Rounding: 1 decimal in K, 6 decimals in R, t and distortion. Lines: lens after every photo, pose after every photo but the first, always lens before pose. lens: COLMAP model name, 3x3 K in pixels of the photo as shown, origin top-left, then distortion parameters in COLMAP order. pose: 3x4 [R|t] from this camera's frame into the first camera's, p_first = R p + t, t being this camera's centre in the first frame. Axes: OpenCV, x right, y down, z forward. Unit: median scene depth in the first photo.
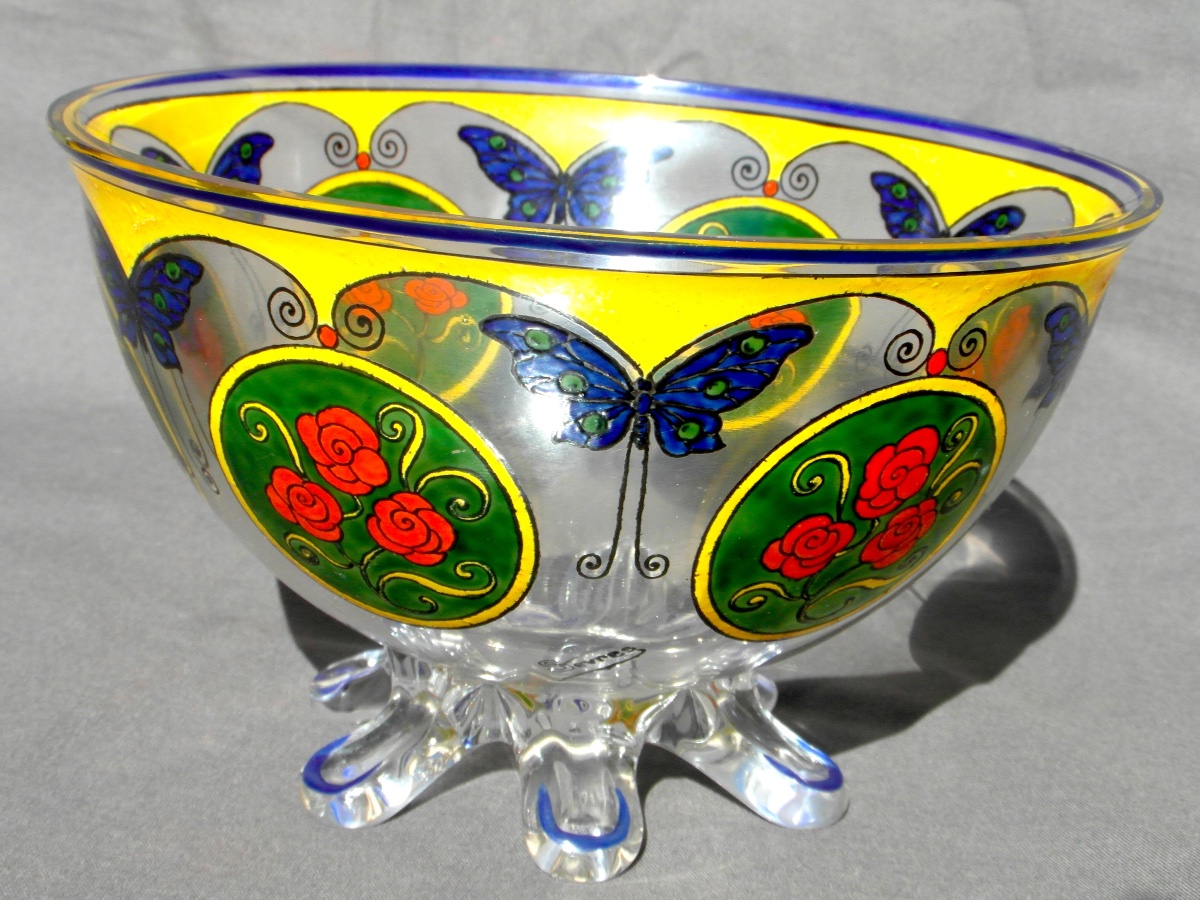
lens RADIAL K [[2288.1, 0, 600.0], [0, 2288.1, 450.0], [0, 0, 1]] dist [-0.224800, -0.136278]
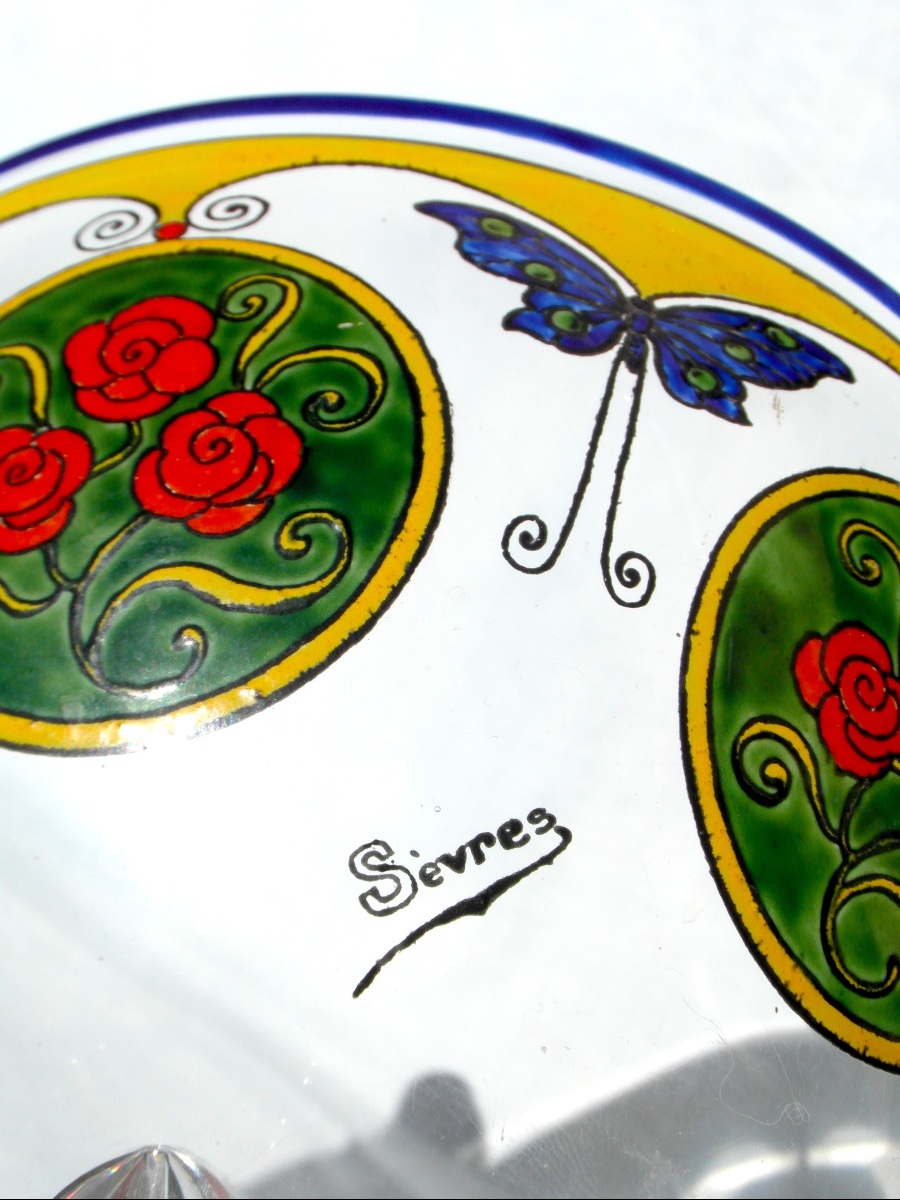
lens RADIAL K [[2288.1, 0, 450.0], [0, 2288.1, 600.0], [0, 0, 1]] dist [-0.224800, -0.136278]
pose [[0.958140, 0.263649, 0.111607, -0.084045], [0.045073, 0.246055, -0.968207, 0.618235], [-0.282728, 0.932709, 0.223872, 0.907746]]
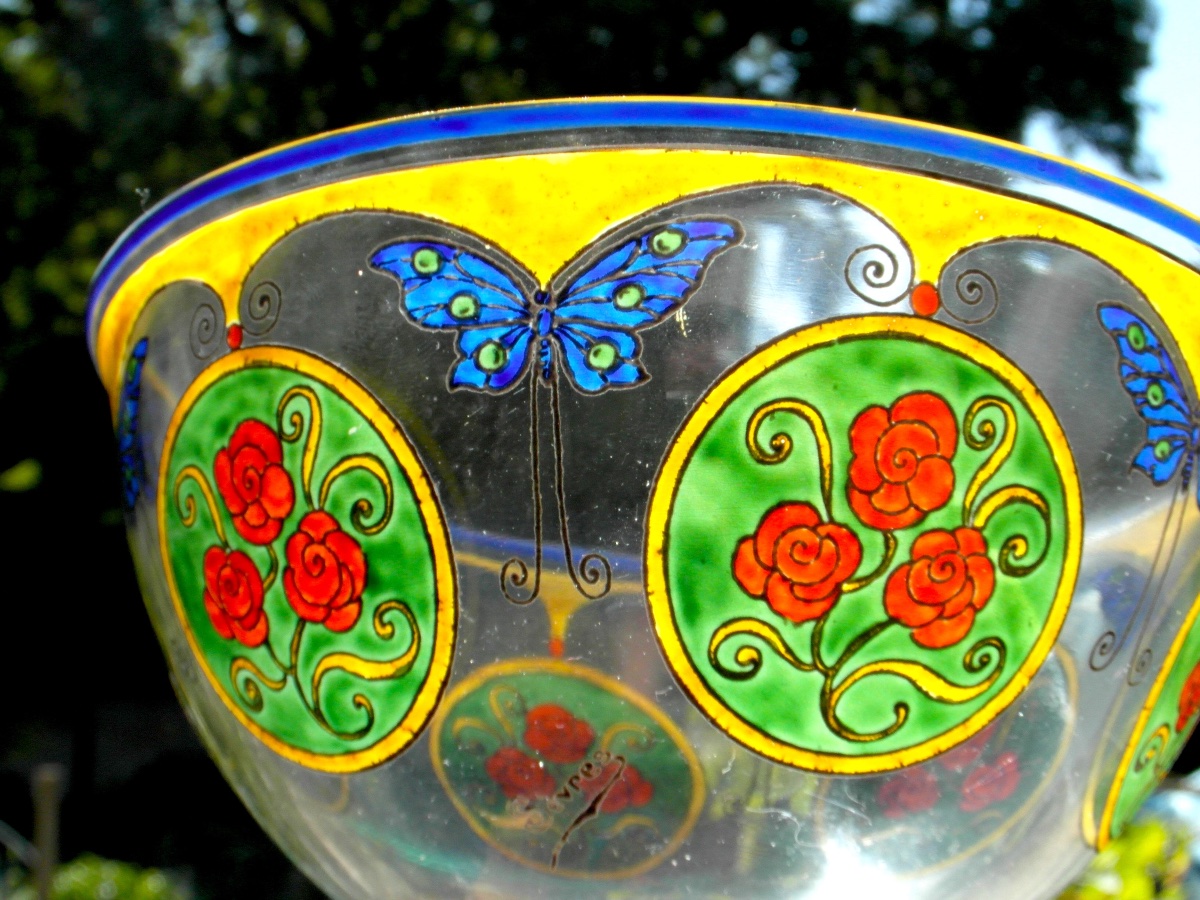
lens RADIAL K [[2288.1, 0, 600.0], [0, 2288.1, 450.0], [0, 0, 1]] dist [-0.224800, -0.136278]
pose [[0.950461, -0.119529, -0.286944, 0.265173], [-0.076862, 0.804076, -0.589538, 0.495127], [0.301192, 0.582387, 0.755055, 0.381384]]
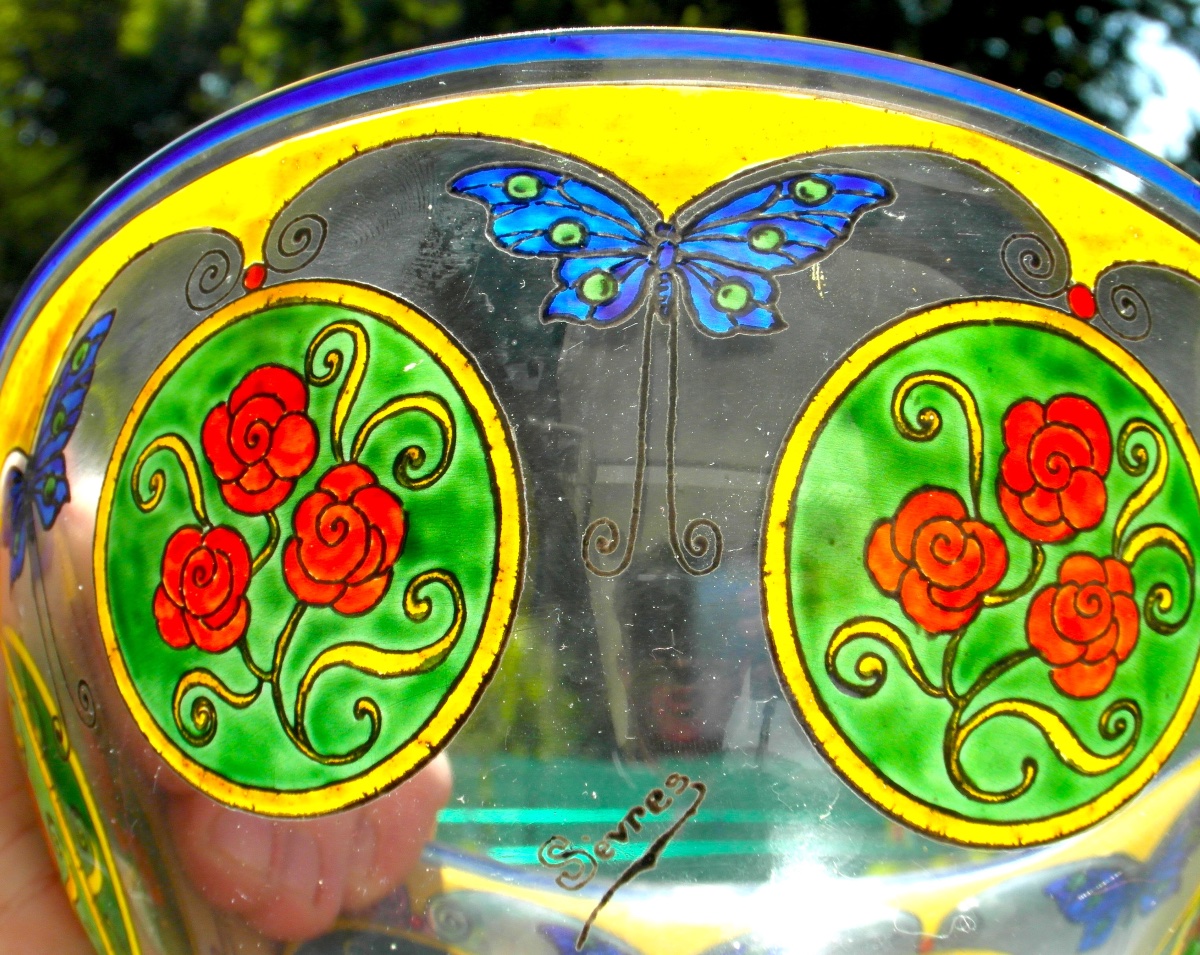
lens RADIAL K [[2445.7, 0, 600.0], [0, 2445.7, 477.5], [0, 0, 1]] dist [-0.239113, 0.055715]
pose [[0.994908, -0.060150, -0.080866, 0.054452], [-0.029832, 0.590654, -0.806373, 0.621510], [0.096267, 0.804680, 0.585852, 0.579642]]
